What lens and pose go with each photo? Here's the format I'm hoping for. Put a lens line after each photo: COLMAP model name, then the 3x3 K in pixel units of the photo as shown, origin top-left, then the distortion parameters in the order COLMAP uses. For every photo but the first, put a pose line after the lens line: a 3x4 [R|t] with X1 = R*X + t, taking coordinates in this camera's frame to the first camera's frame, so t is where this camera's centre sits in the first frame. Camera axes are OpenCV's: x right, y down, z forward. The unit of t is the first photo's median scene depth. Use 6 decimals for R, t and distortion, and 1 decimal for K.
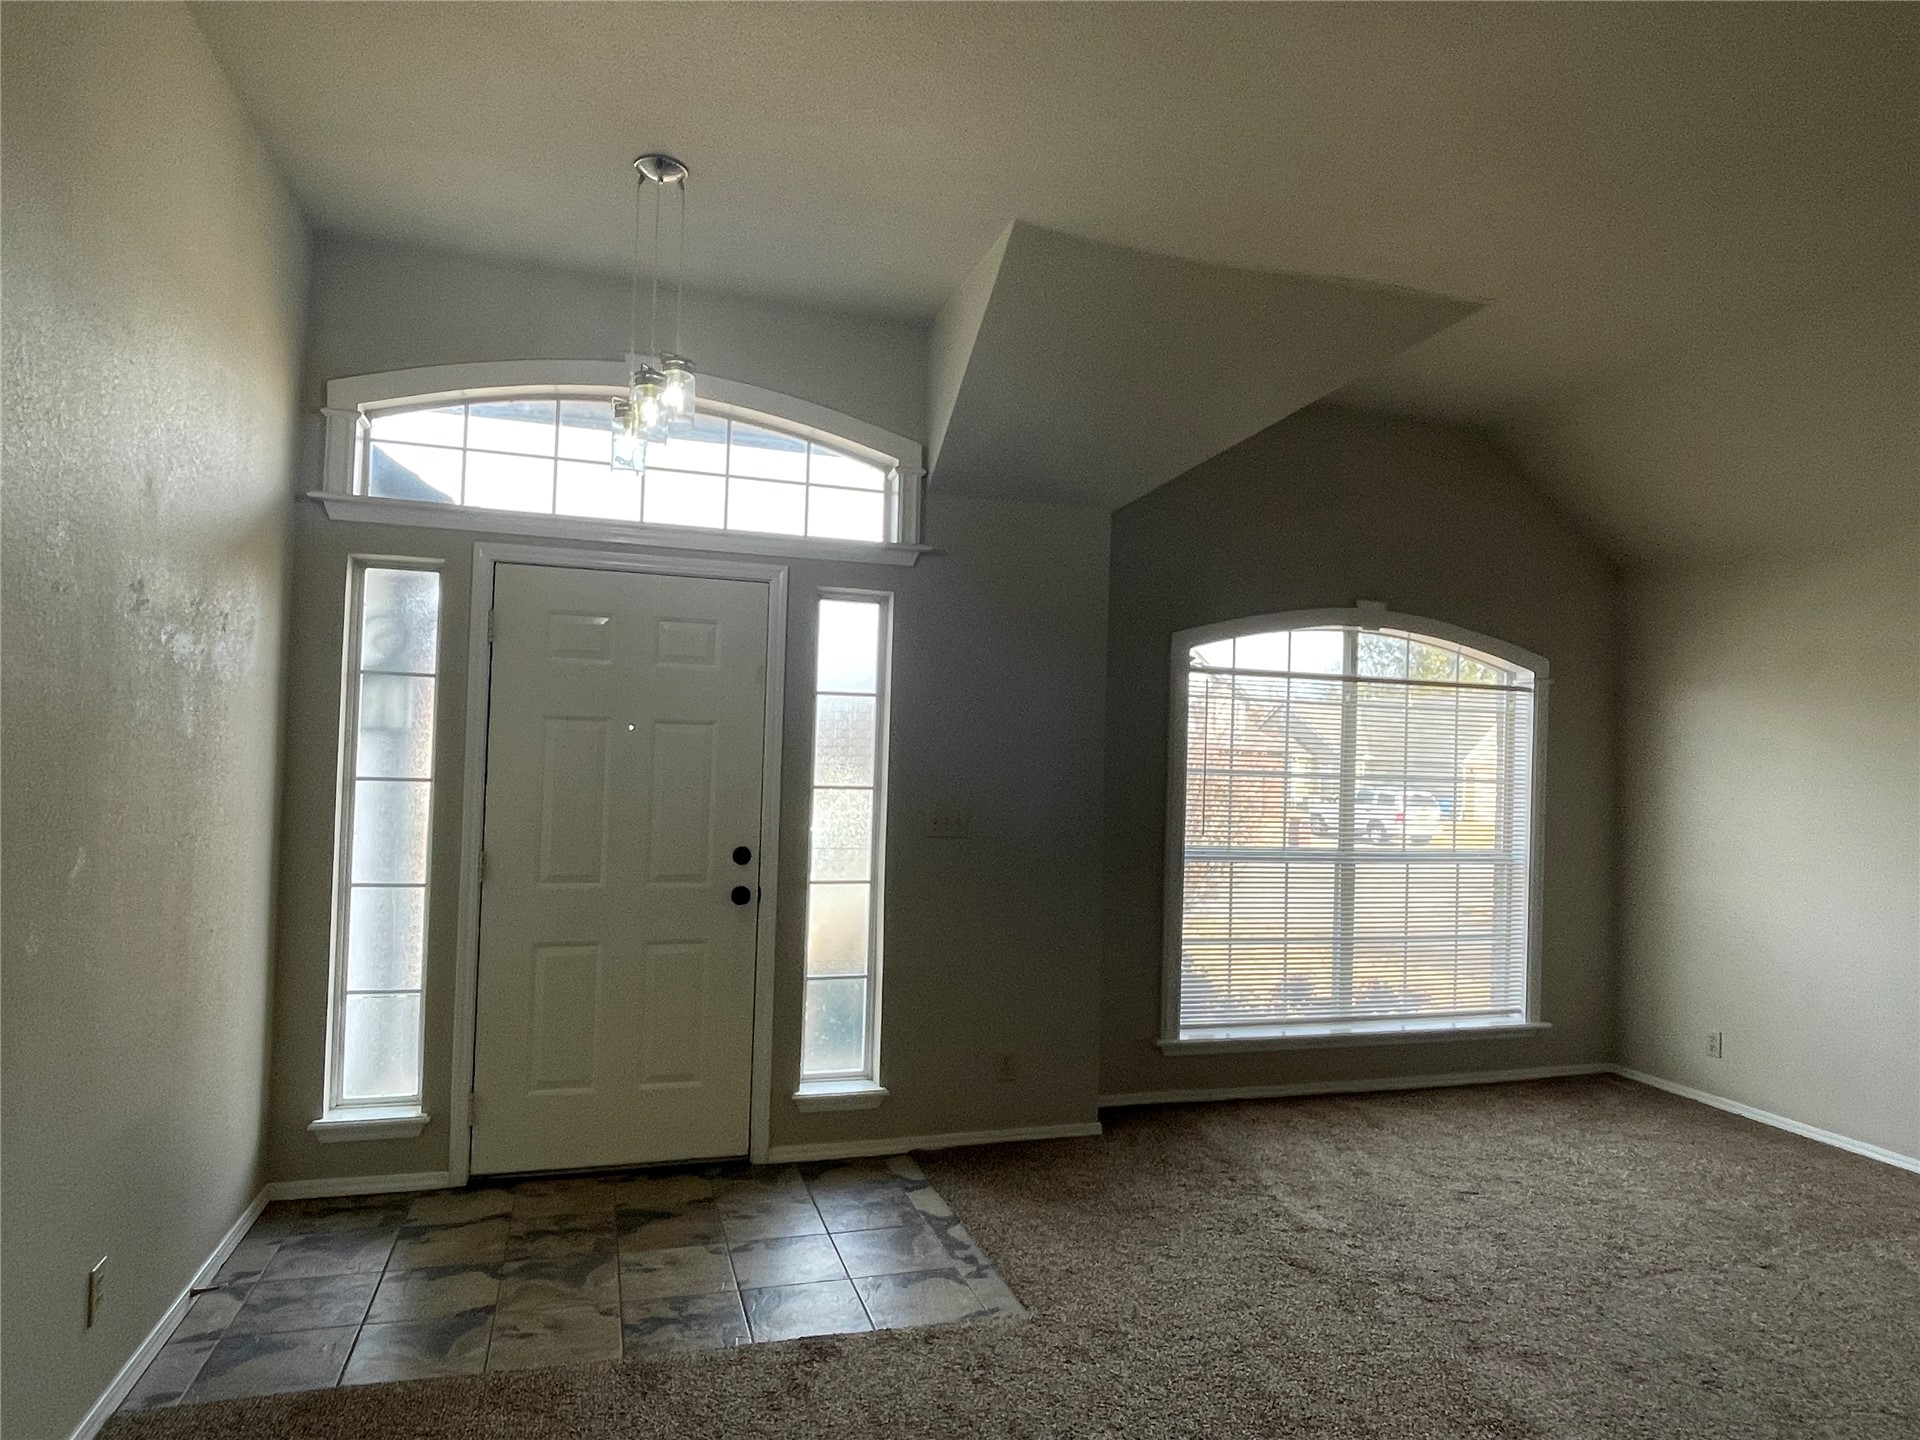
lens RADIAL K [[1142.0, 0, 951.1], [0, 1142.0, 725.7], [0, 0, 1]] dist [0.005255, -0.009941]
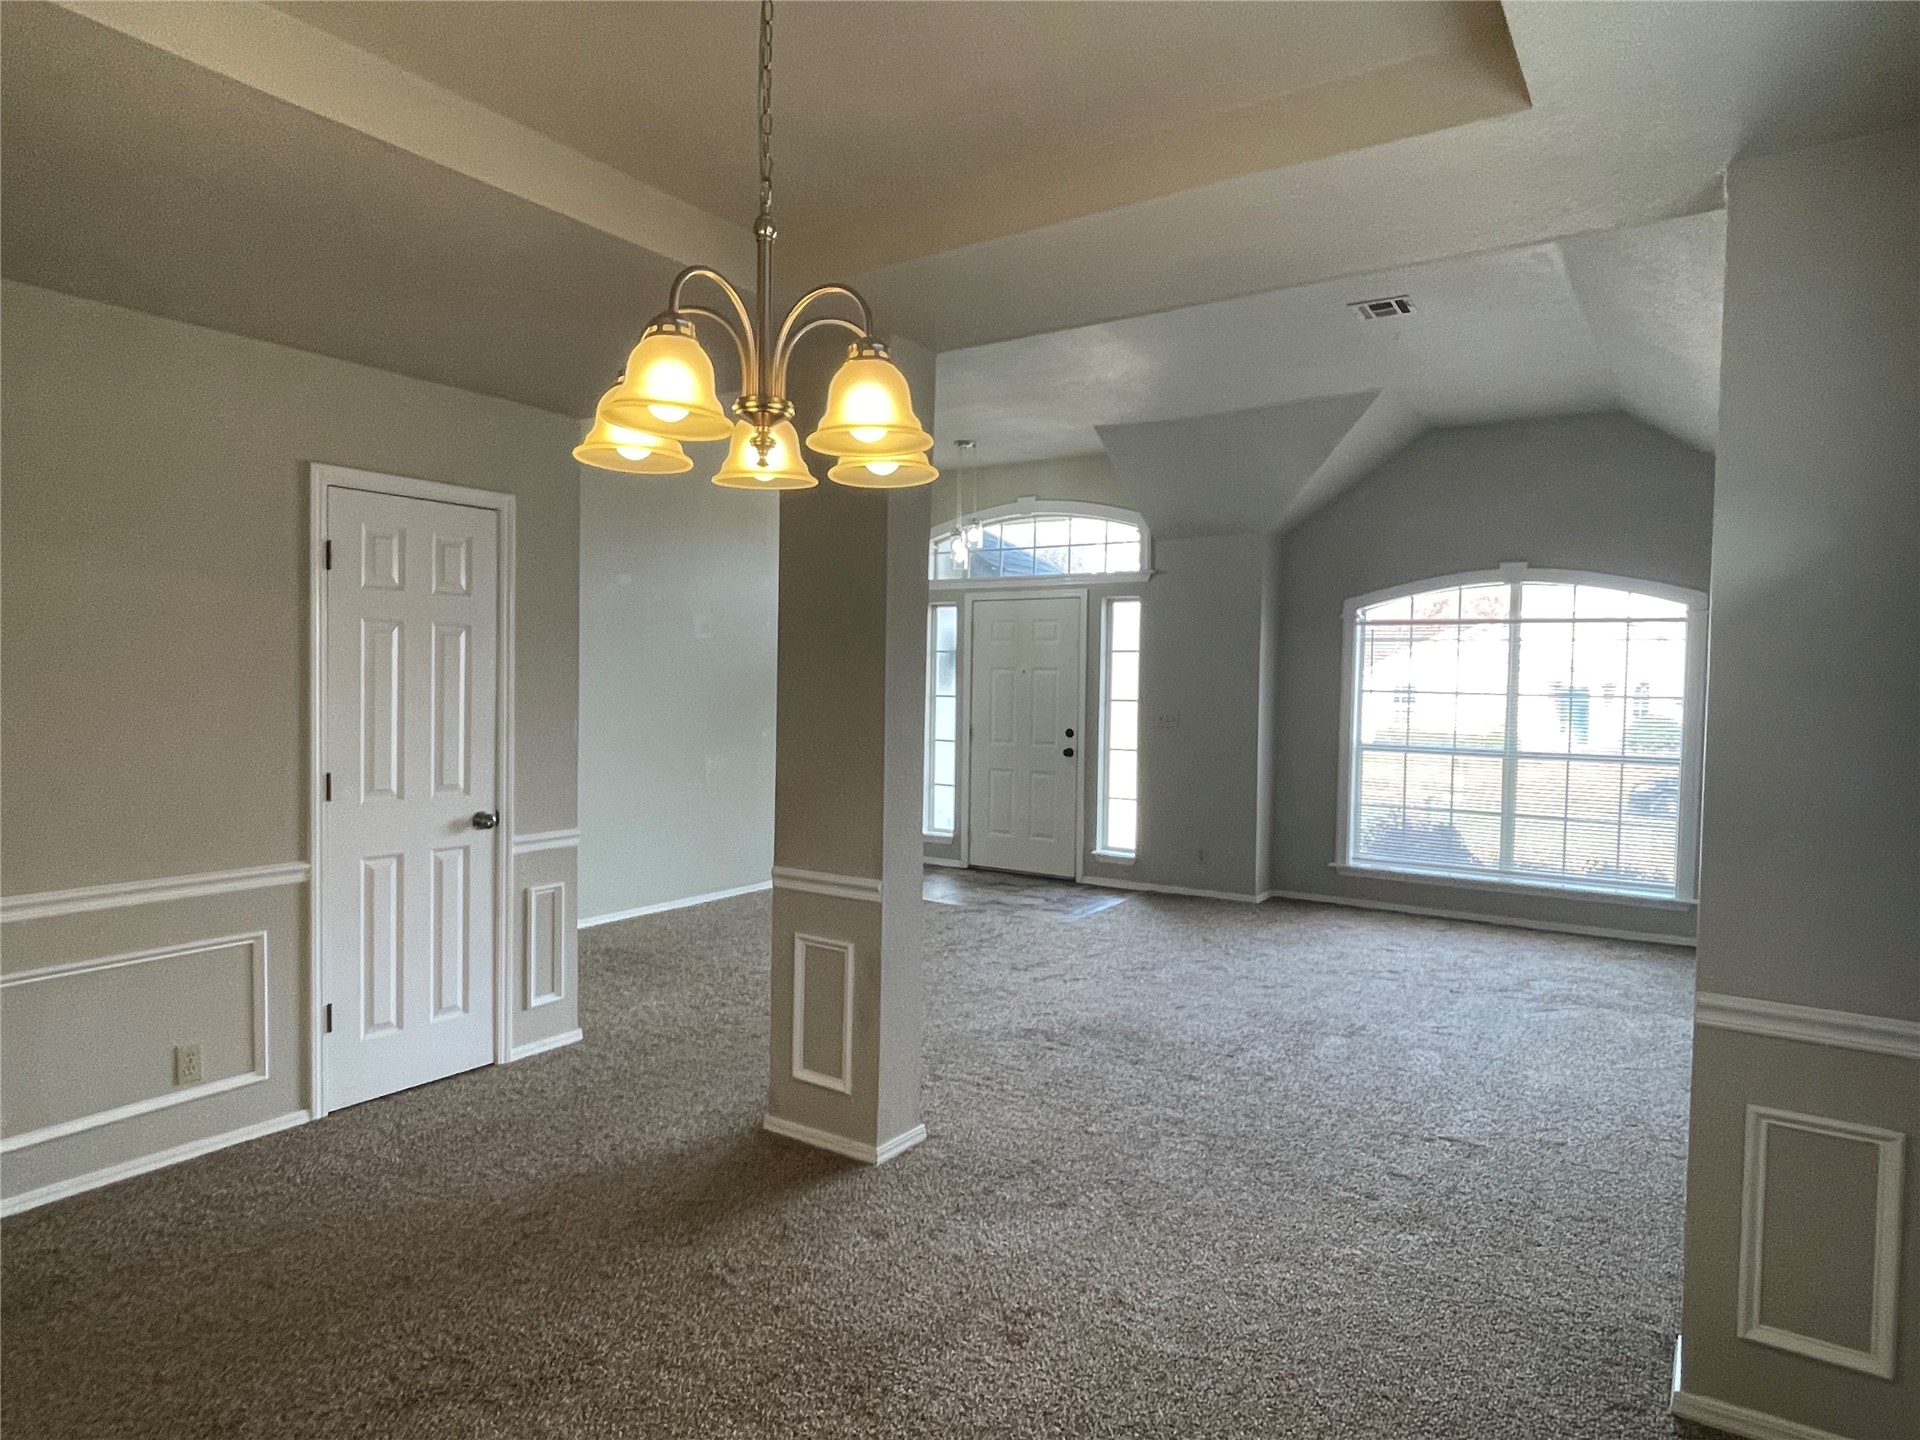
lens RADIAL K [[1142.0, 0, 940.3], [0, 1142.0, 719.6], [0, 0, 1]] dist [0.005255, -0.009941]
pose [[0.626102, 0.008141, -0.779698, 1.266090], [0.026208, 0.999161, 0.031478, 0.019033], [0.779300, -0.040142, 0.625363, -0.461726]]
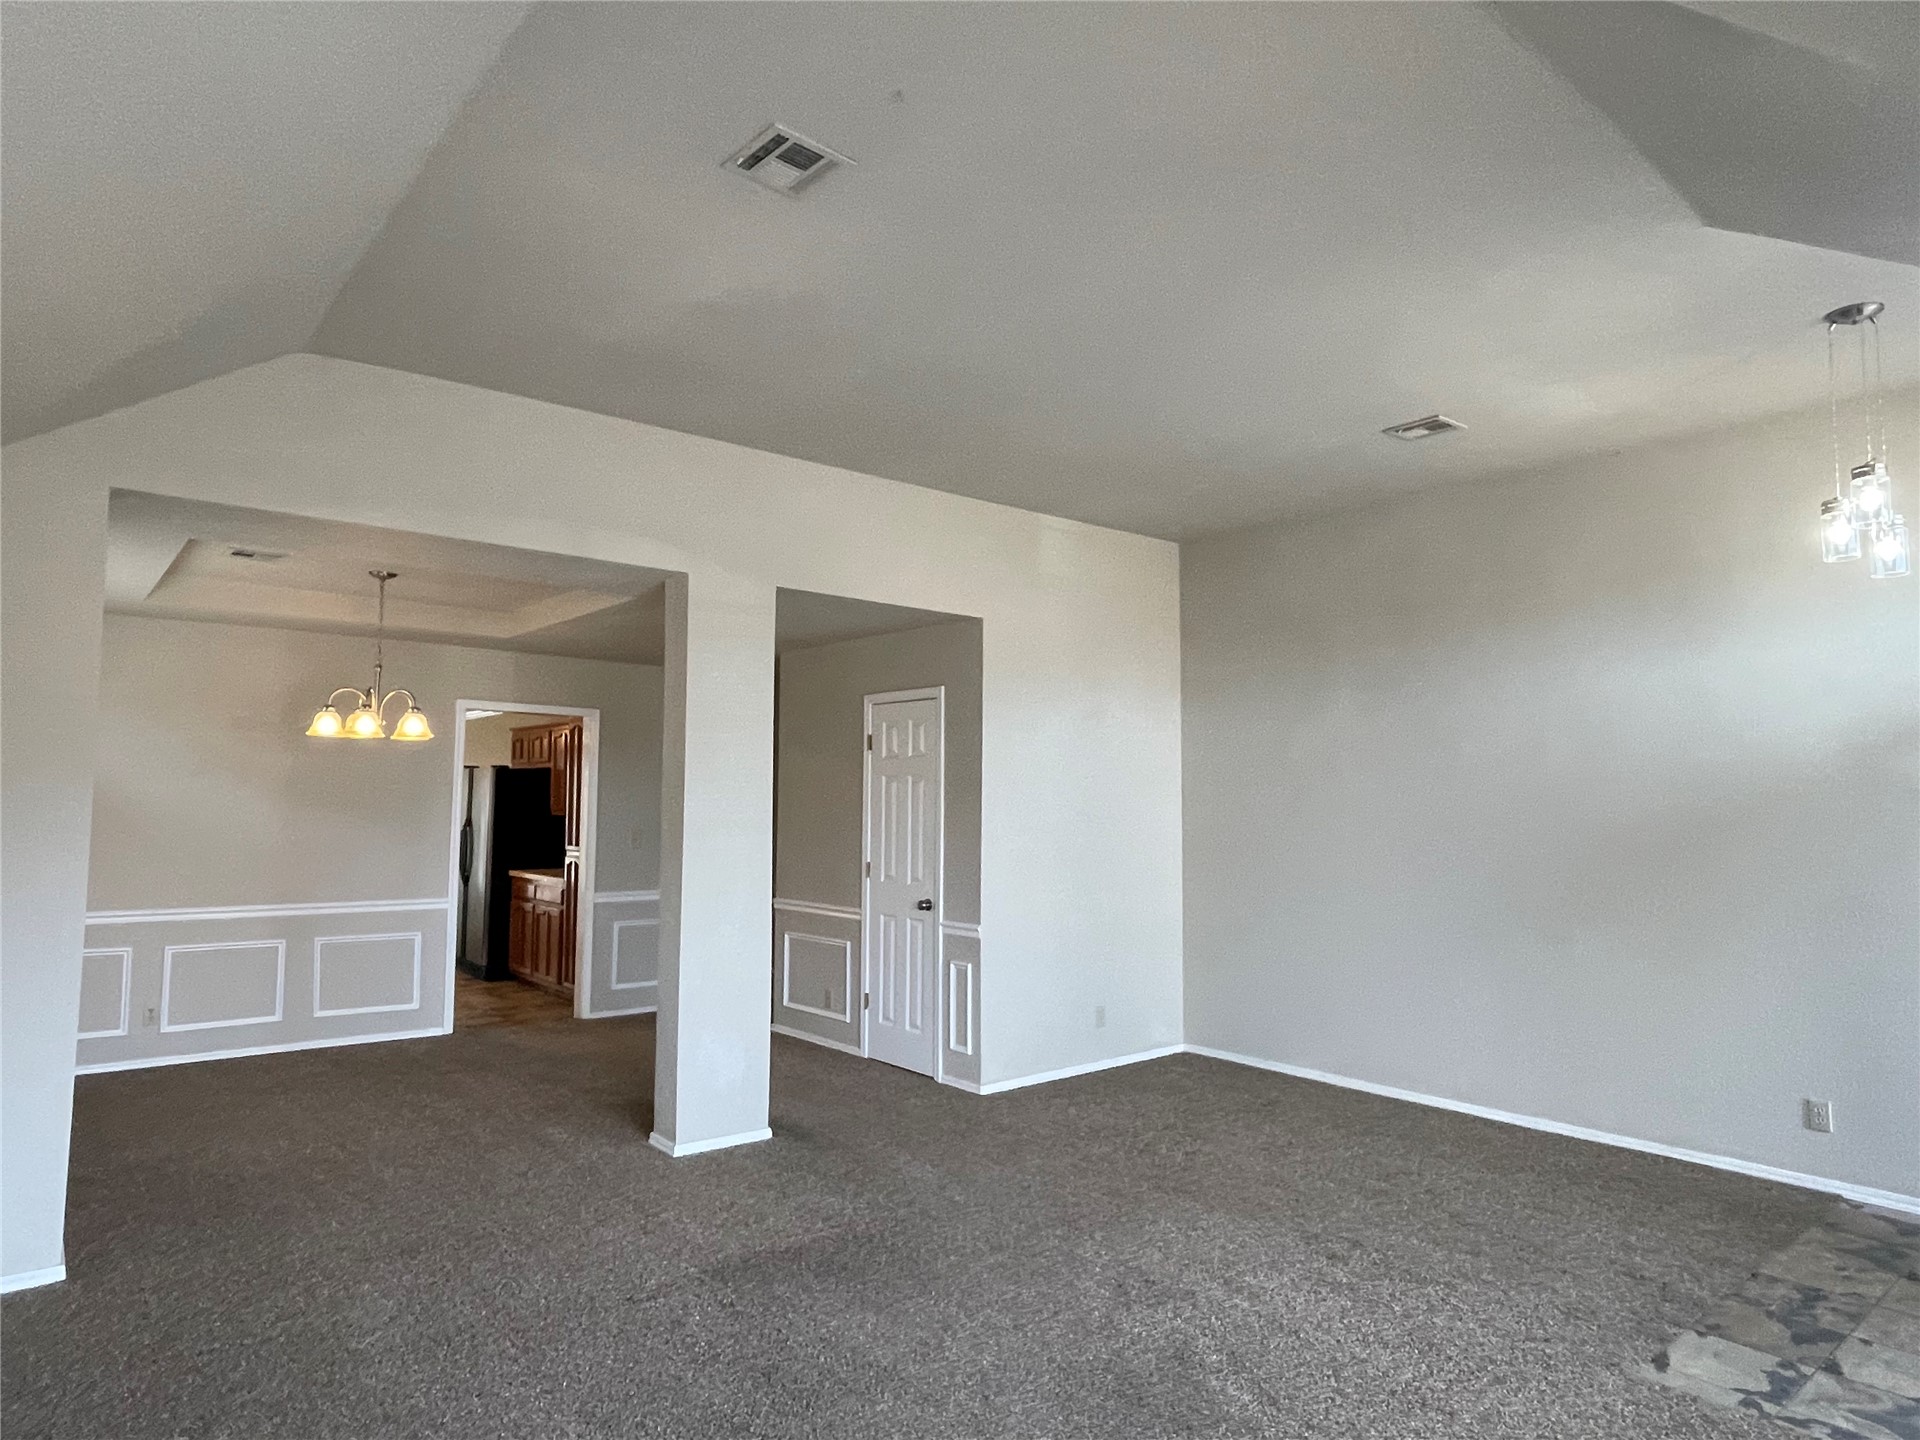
lens RADIAL K [[1142.0, 0, 953.2], [0, 1142.0, 708.4], [0, 0, 1]] dist [0.005255, -0.009941]
pose [[-0.922884, -0.069954, -0.378672, 0.776572], [-0.025313, 0.992255, -0.121612, 0.054616], [0.384246, -0.102649, -0.917507, 1.308345]]
